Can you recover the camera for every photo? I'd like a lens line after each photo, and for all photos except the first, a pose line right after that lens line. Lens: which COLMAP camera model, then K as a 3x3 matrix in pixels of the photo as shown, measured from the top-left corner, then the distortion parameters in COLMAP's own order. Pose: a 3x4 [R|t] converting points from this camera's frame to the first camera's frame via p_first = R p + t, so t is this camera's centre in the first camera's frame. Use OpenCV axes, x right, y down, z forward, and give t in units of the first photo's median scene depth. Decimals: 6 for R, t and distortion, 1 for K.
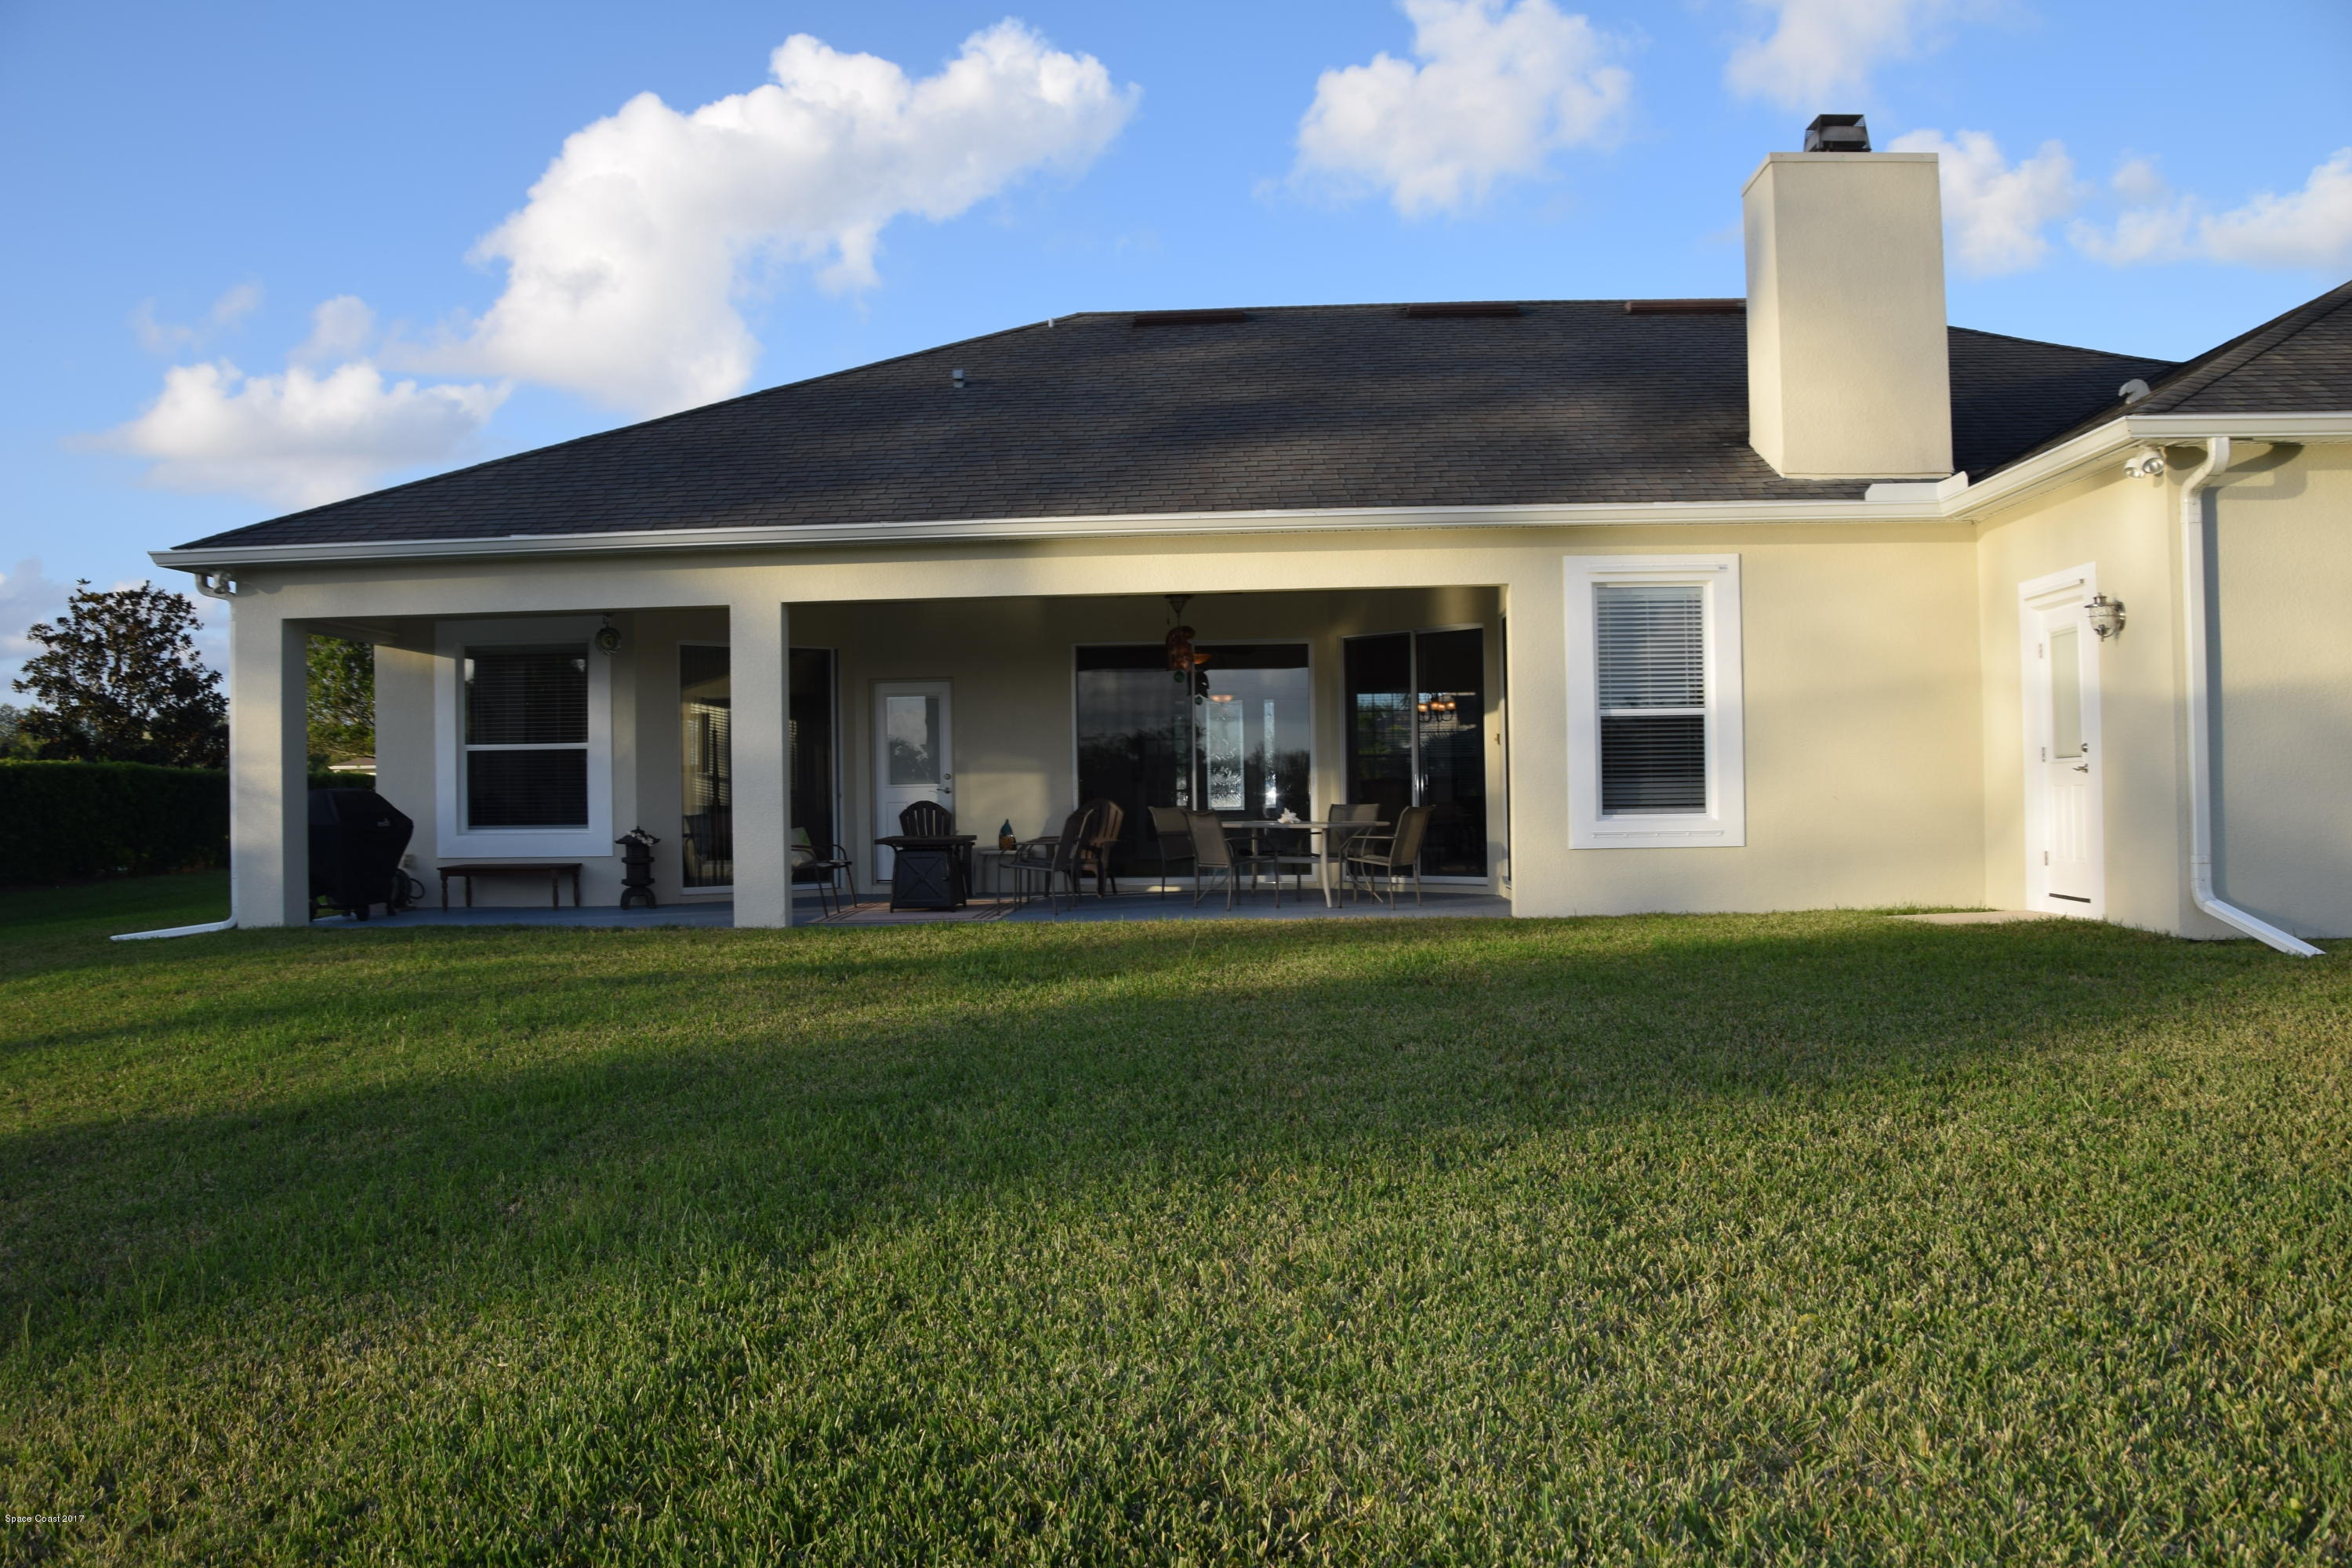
lens RADIAL K [[1838.6, 0, 1153.5], [0, 1838.6, 783.8], [0, 0, 1]] dist [-0.147961, 0.106699]
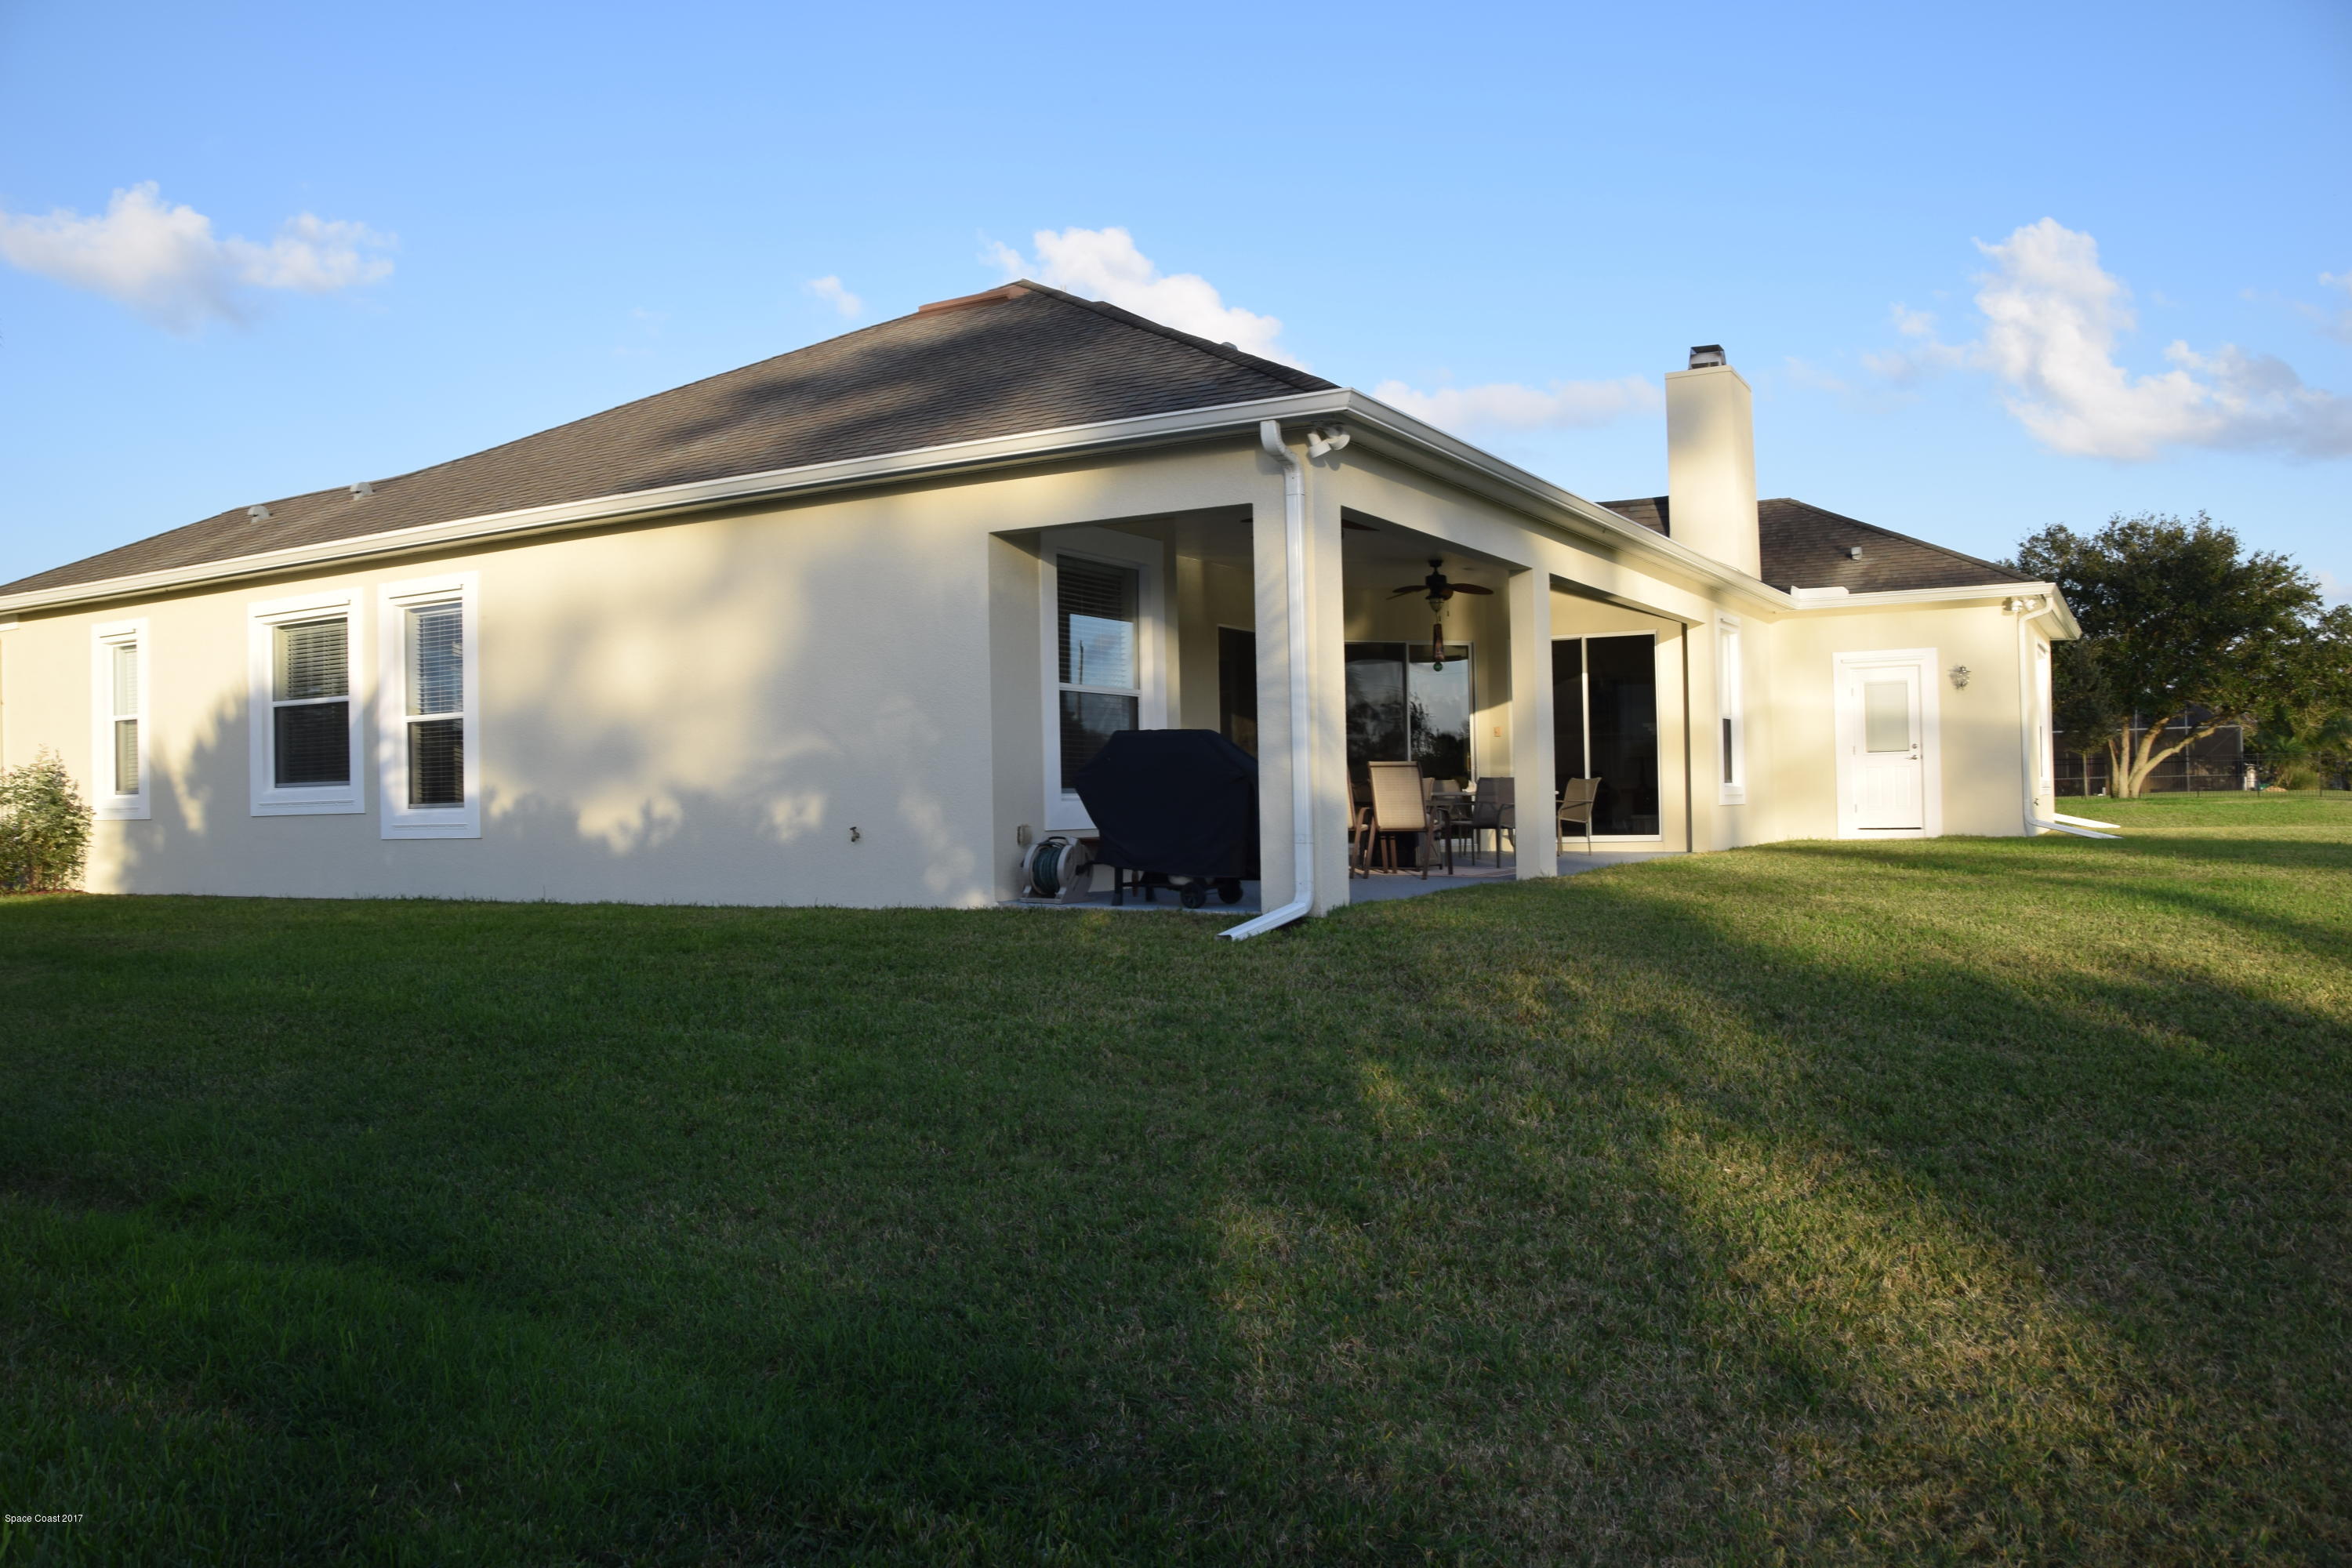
lens RADIAL K [[1838.6, 0, 1153.5], [0, 1838.6, 783.8], [0, 0, 1]] dist [-0.147961, 0.106699]
pose [[0.405129, 0.016829, 0.914105, -1.406502], [0.001731, 0.999815, -0.019174, 0.049869], [-0.914258, 0.009351, 0.405024, 0.894132]]
